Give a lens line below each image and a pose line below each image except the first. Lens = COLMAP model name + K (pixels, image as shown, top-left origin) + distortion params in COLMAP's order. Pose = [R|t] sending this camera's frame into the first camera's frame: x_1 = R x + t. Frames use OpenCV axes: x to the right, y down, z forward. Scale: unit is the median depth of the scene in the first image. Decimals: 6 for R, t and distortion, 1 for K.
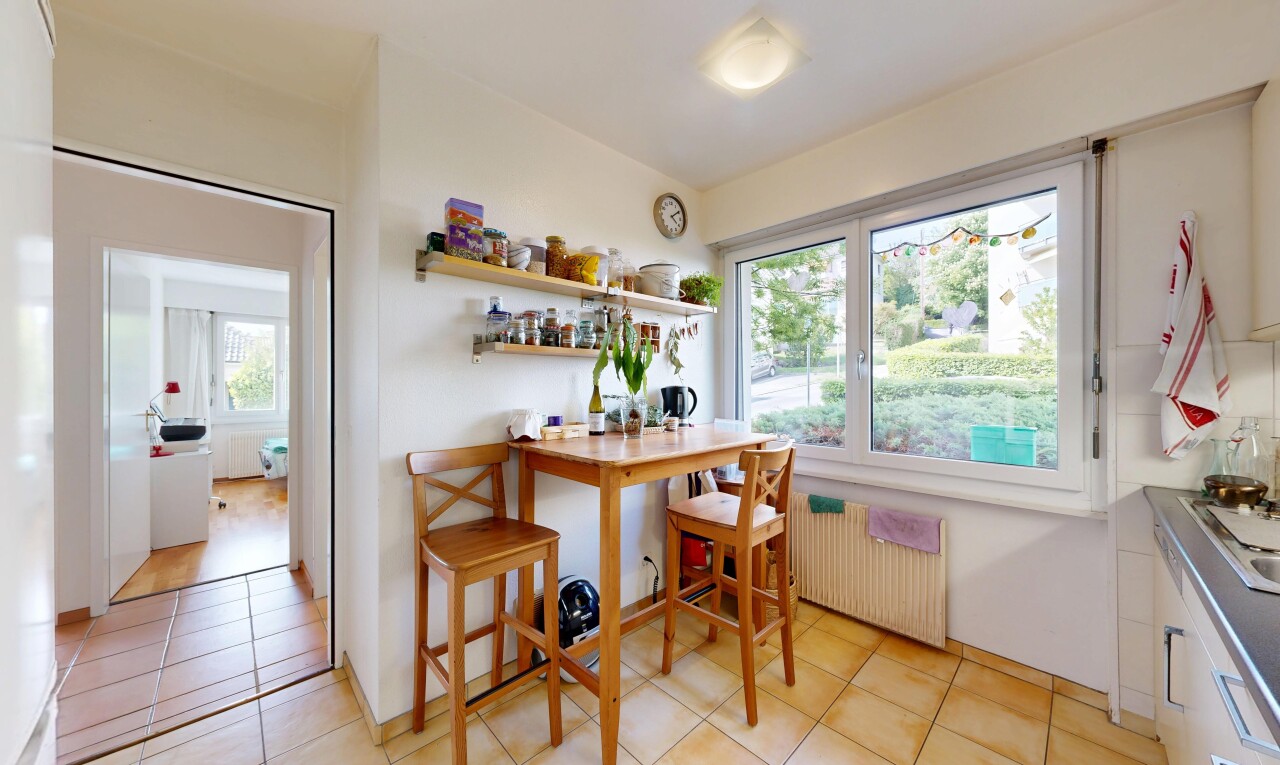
lens RADIAL K [[428.7, 0, 640.0], [0, 428.7, 382.5], [0, 0, 1]] dist [0.000569, 0.000061]
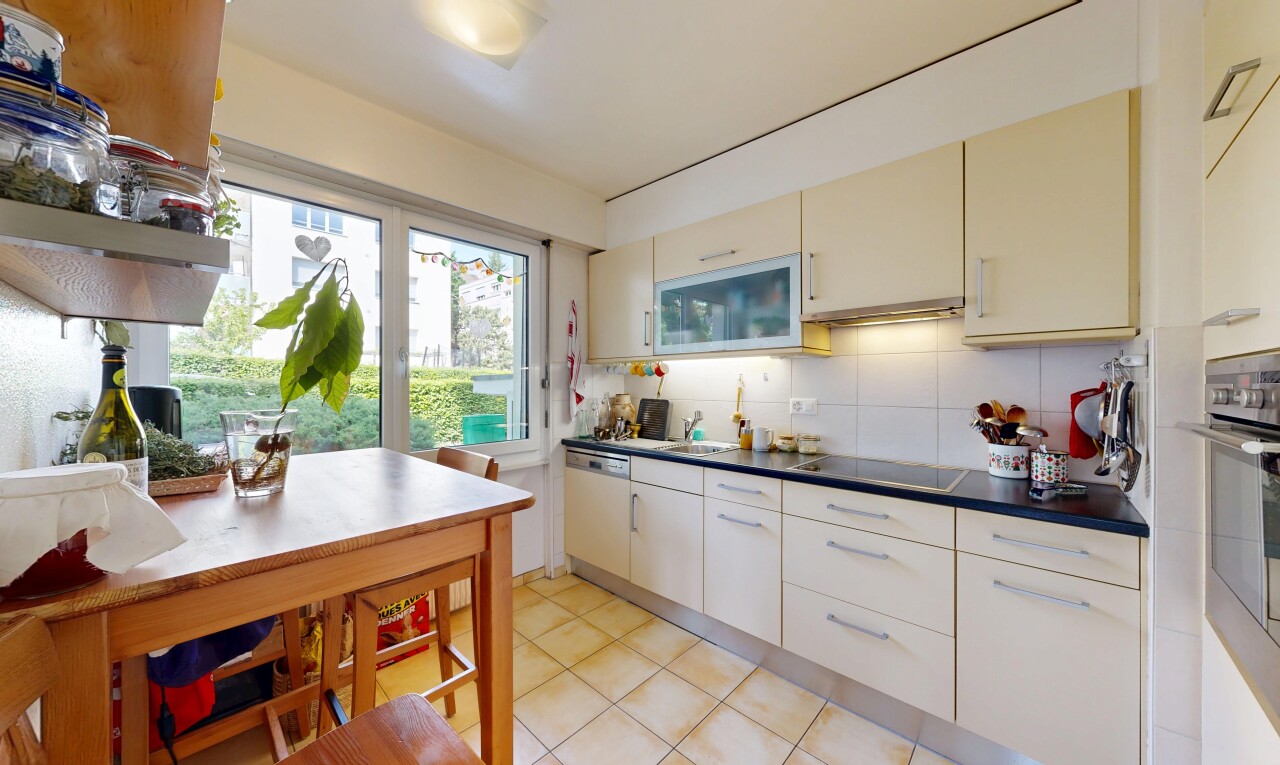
lens RADIAL K [[428.7, 0, 640.0], [0, 428.7, 382.5], [0, 0, 1]] dist [0.000569, 0.000061]
pose [[-0.055778, -0.000101, 0.998443, -0.641863], [-0.001148, 0.999999, 0.000037, -0.000017], [-0.998443, -0.001144, -0.055778, 0.734375]]
